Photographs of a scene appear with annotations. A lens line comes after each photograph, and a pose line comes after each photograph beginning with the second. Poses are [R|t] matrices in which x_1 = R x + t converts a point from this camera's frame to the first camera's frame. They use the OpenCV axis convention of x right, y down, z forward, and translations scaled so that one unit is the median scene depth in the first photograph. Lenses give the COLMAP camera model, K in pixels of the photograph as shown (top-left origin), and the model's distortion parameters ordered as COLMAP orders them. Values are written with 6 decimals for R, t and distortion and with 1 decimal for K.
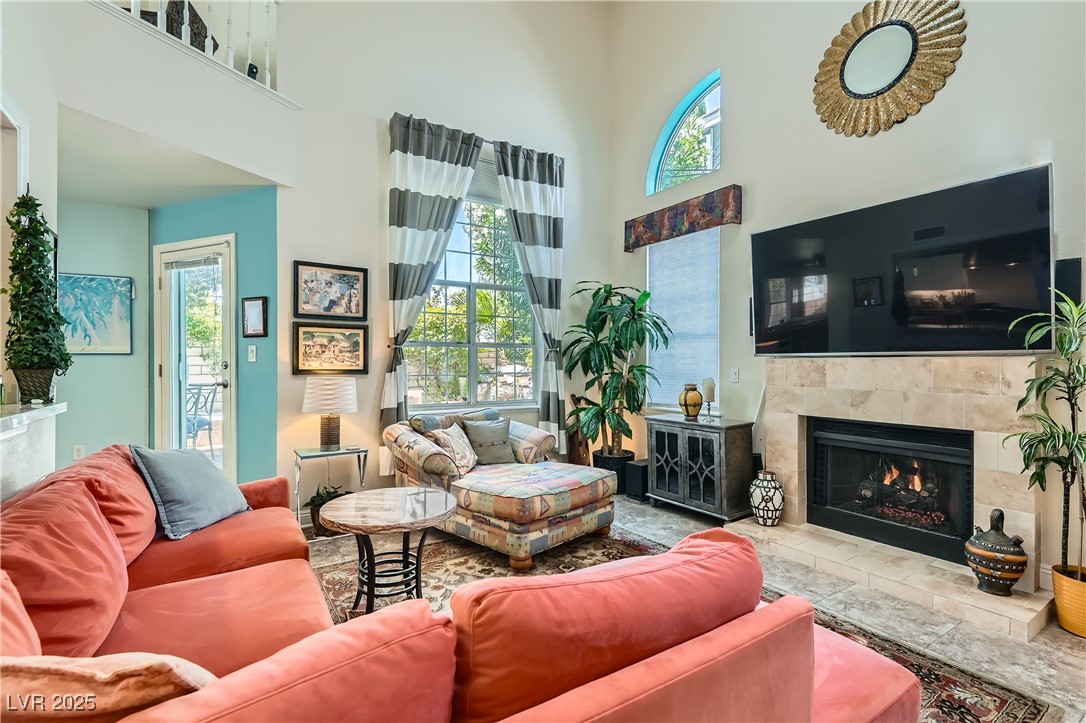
lens RADIAL K [[497.7, 0, 543.7], [0, 497.7, 364.5], [0, 0, 1]] dist [-0.002442, -0.000137]
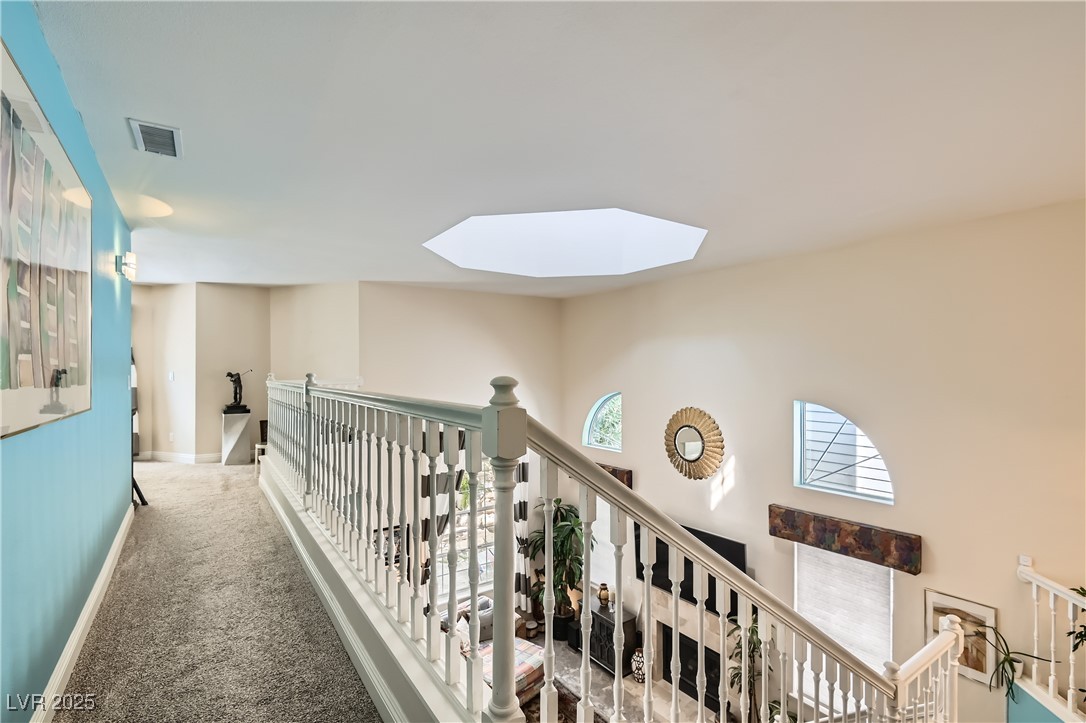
lens RADIAL K [[497.7, 0, 536.7], [0, 497.7, 367.4], [0, 0, 1]] dist [-0.002442, -0.000137]
pose [[0.999934, -0.002009, 0.011298, 0.056962], [0.002187, 0.999874, -0.015734, -0.700352], [-0.011265, 0.015757, 0.999812, -0.714209]]
